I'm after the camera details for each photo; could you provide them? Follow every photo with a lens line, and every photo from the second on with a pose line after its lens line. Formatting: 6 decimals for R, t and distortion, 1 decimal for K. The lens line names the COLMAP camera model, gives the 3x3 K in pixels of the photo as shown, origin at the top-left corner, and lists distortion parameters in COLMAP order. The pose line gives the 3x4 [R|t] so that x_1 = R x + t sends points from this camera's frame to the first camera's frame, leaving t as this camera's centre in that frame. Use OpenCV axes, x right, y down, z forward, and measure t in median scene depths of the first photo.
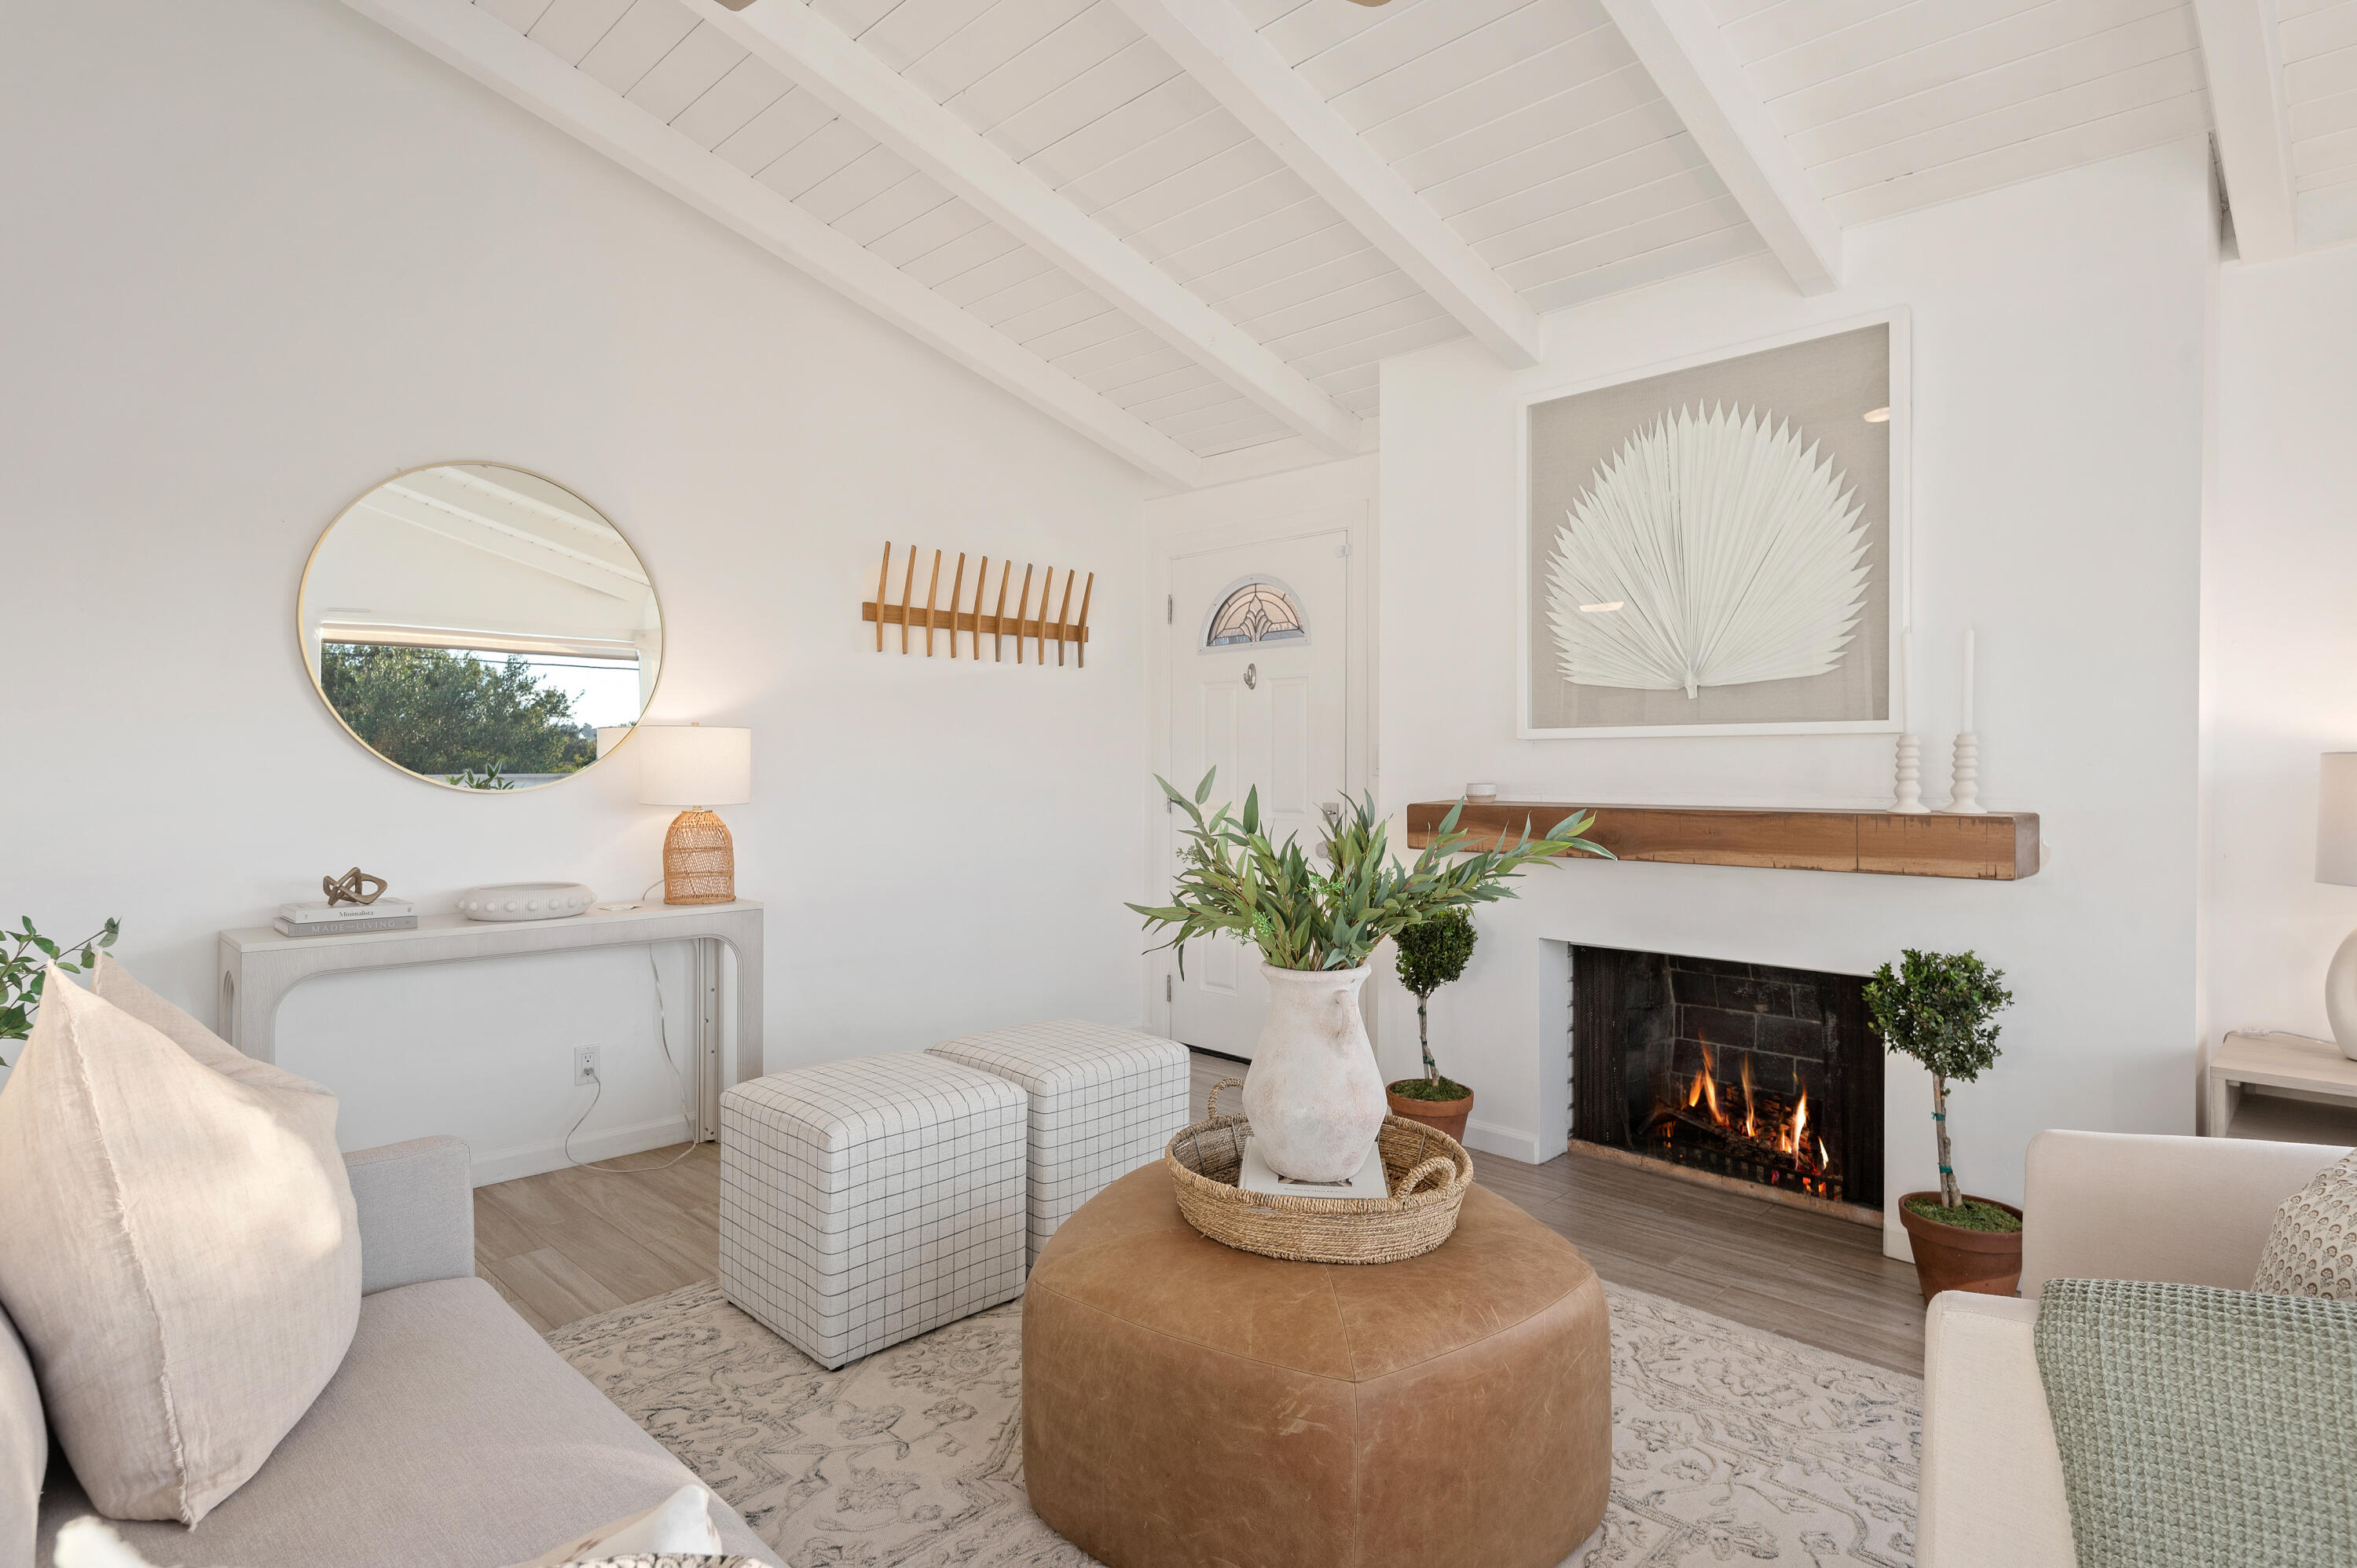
lens RADIAL K [[1213.8, 0, 1179.0], [0, 1213.8, 772.1], [0, 0, 1]] dist [0.037954, -0.028319]
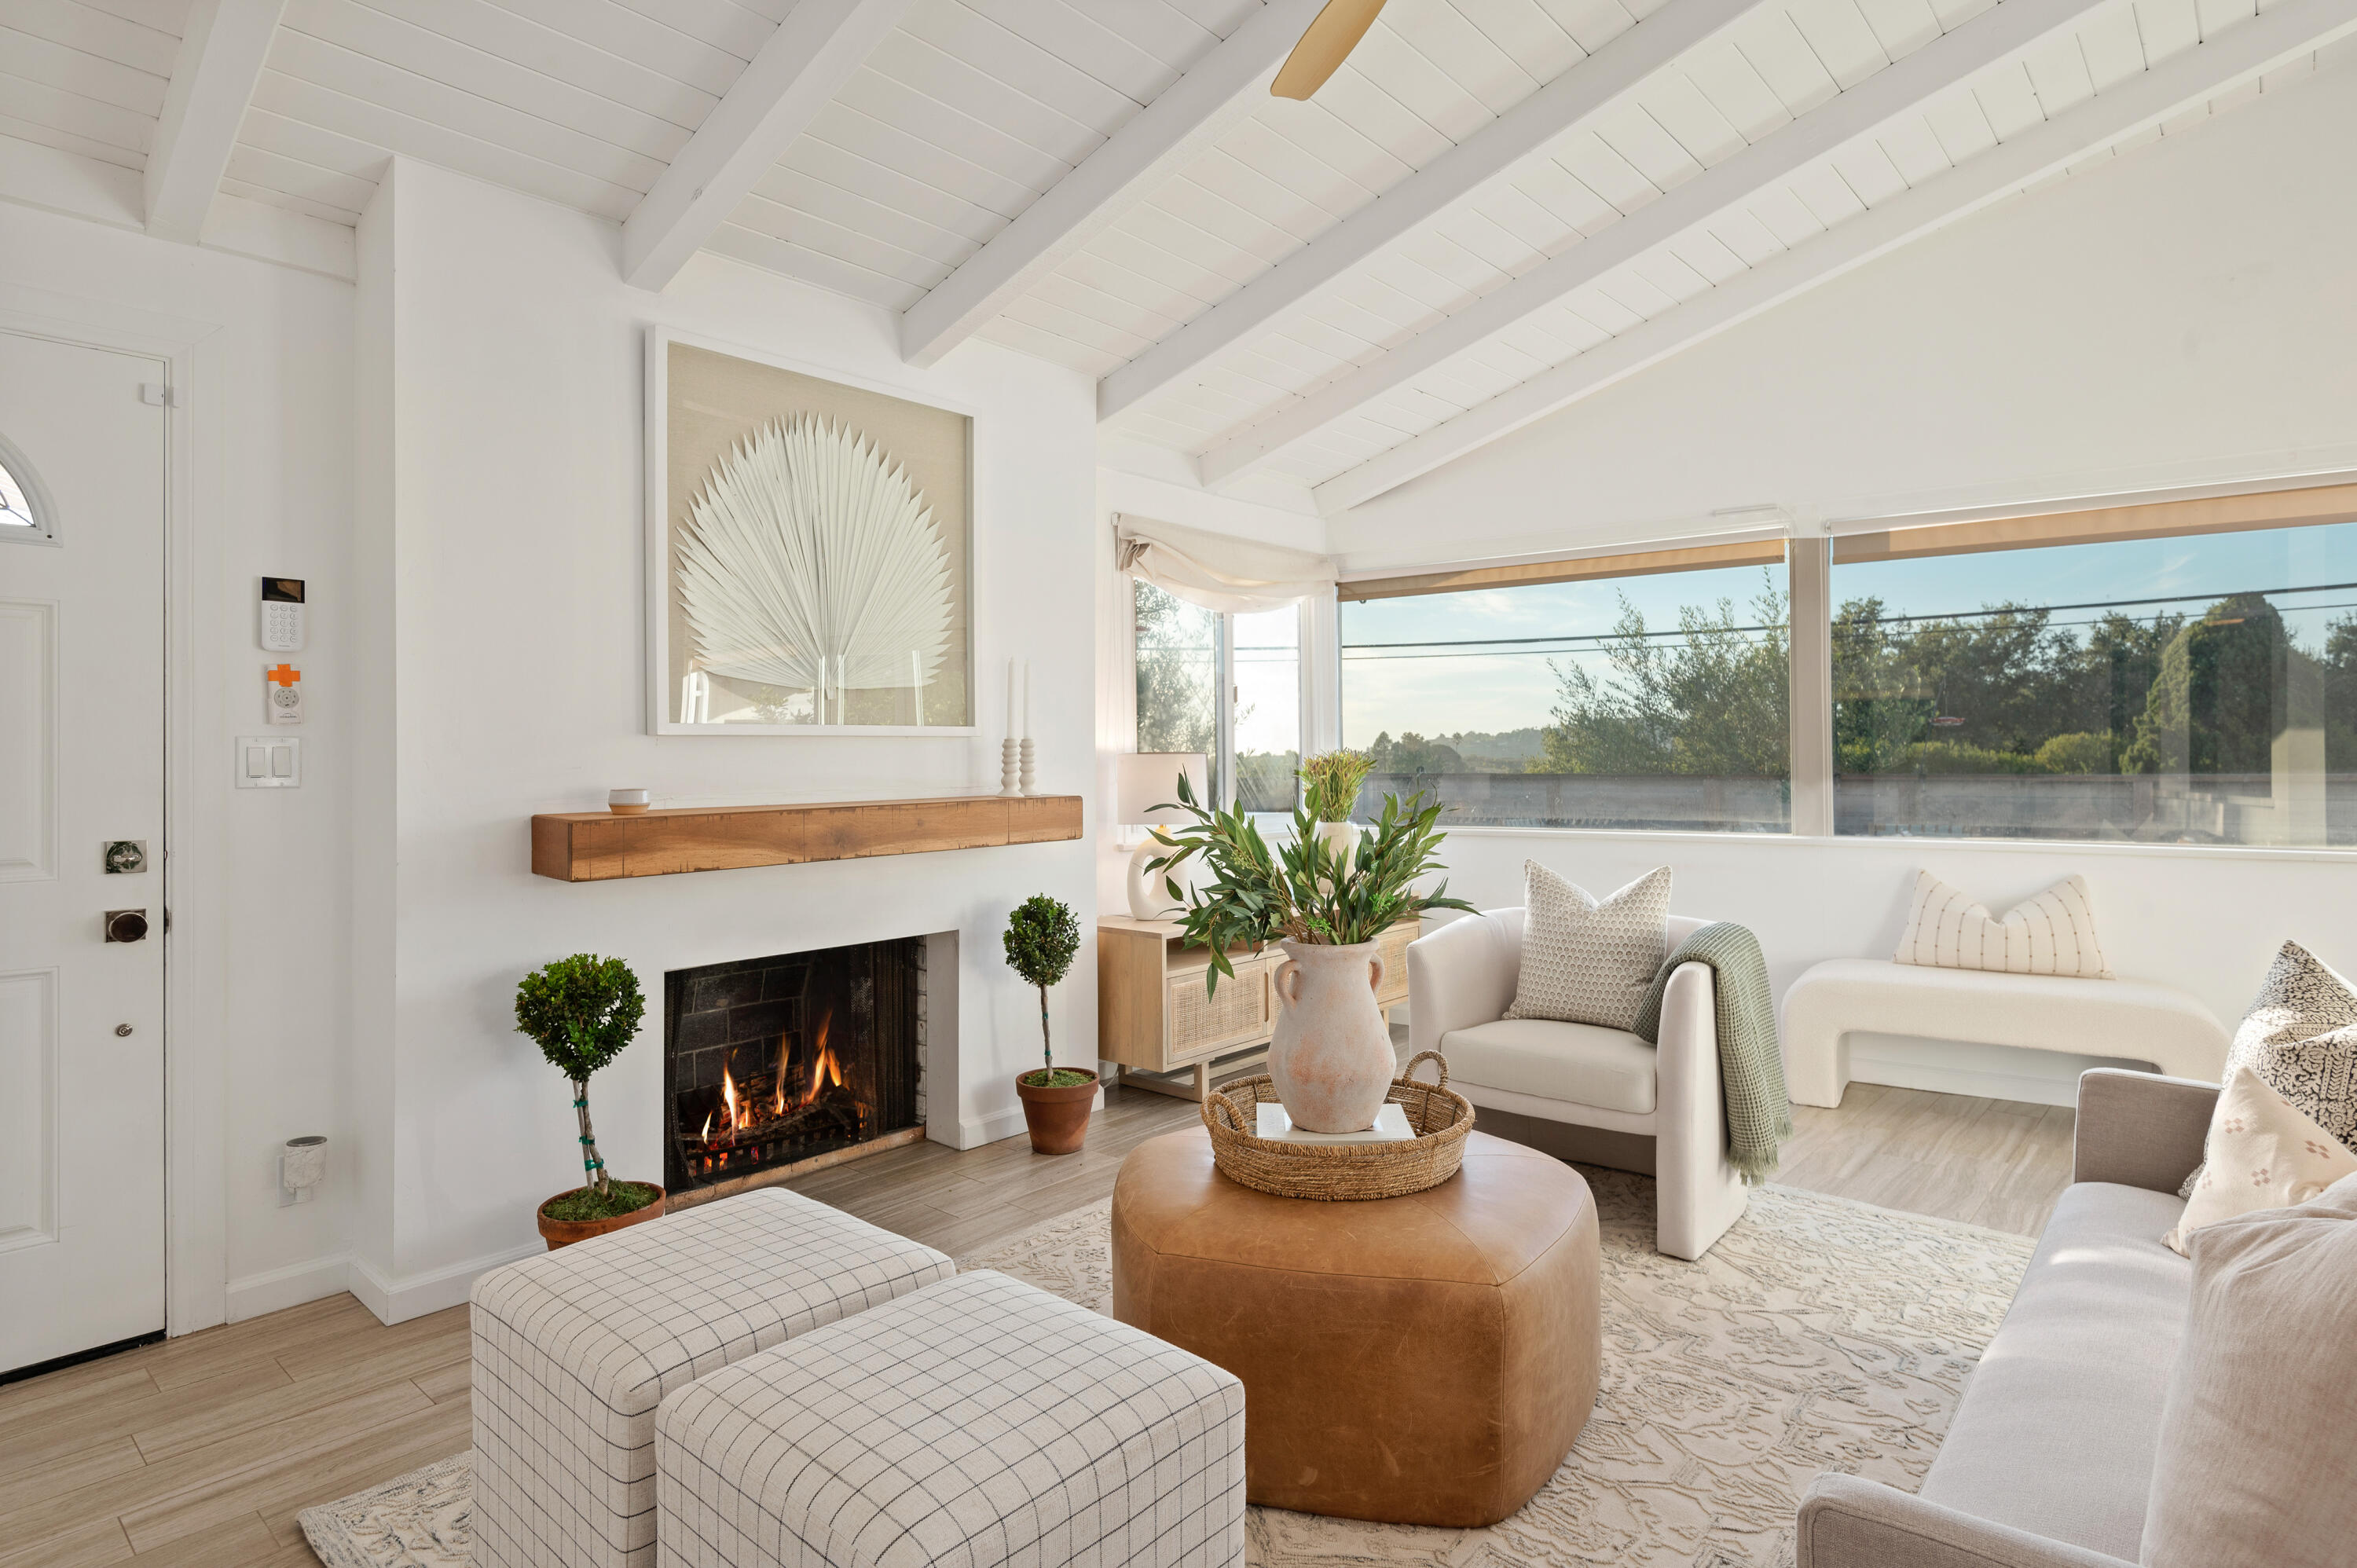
lens RADIAL K [[1243.0, 0, 1174.8], [0, 1243.0, 765.9], [0, 0, 1]] dist [0.045197, -0.032537]
pose [[-0.049751, -0.008878, 0.998722, -0.707902], [0.016959, 0.999809, 0.009733, -0.009865], [-0.998618, 0.017422, -0.049591, 0.830911]]
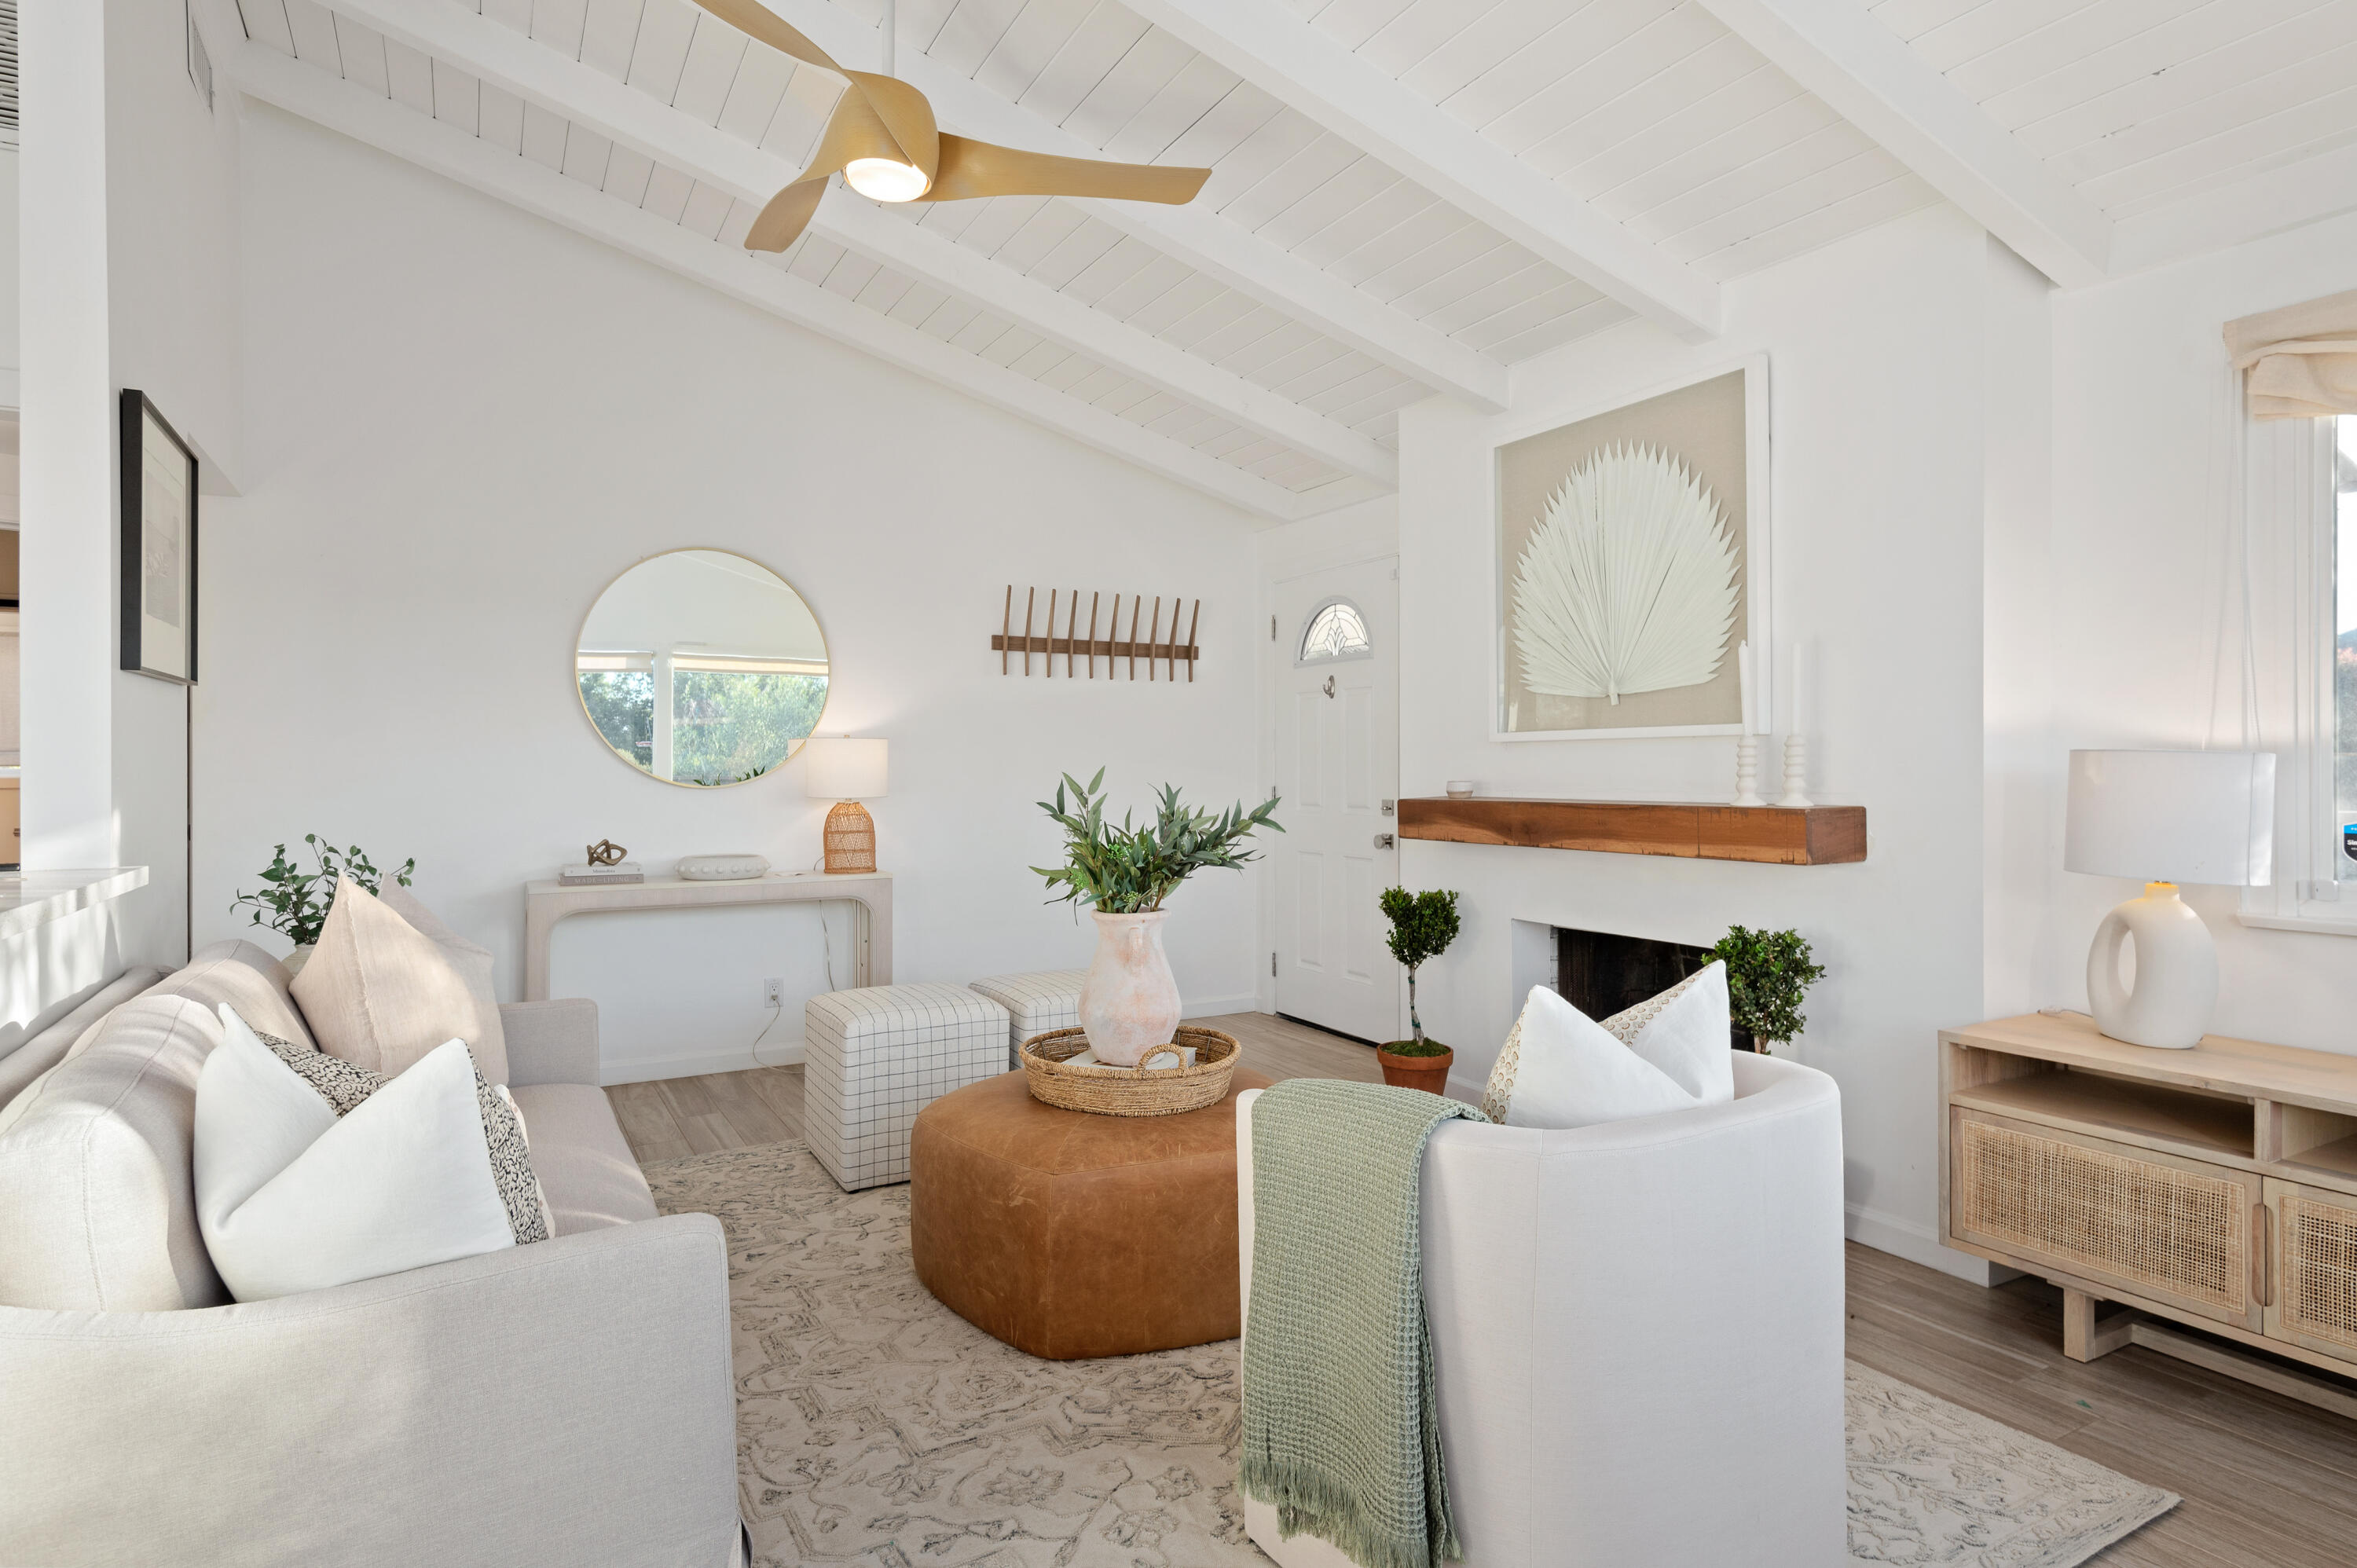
lens RADIAL K [[1243.0, 0, 1174.8], [0, 1243.0, 765.9], [0, 0, 1]] dist [0.045197, -0.032537]
pose [[0.962404, -0.003401, -0.271602, 0.374374], [0.001404, 0.999971, -0.007546, 0.004217], [0.271620, 0.006881, 0.962380, -0.233911]]
